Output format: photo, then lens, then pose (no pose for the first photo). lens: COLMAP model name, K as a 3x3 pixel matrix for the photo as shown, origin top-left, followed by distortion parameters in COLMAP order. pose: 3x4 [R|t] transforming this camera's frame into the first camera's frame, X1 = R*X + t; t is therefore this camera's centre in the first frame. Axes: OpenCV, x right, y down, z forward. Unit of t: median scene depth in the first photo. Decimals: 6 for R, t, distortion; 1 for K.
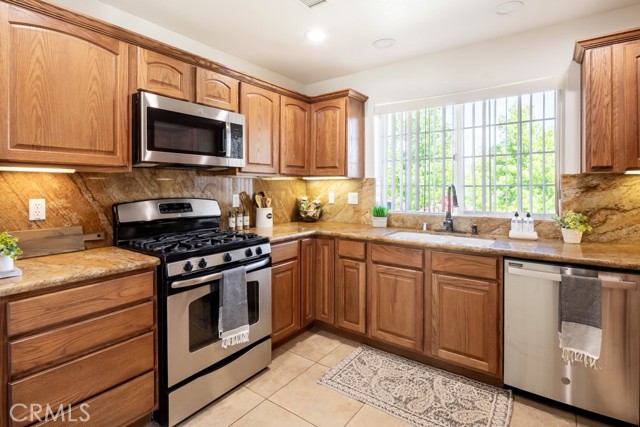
lens RADIAL K [[325.3, 0, 320.7], [0, 325.3, 186.1], [0, 0, 1]] dist [0.002294, 0.000102]
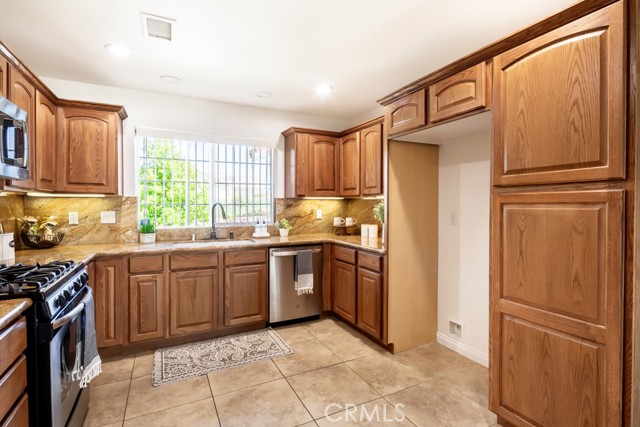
lens RADIAL K [[312.6, 0, 321.8], [0, 312.6, 209.2], [0, 0, 1]] dist [0.000476, -0.000361]
pose [[0.450122, -0.011763, 0.892890, -0.582645], [-0.001171, 0.999905, 0.013763, 0.000646], [-0.892966, -0.007241, 0.450065, 0.035572]]
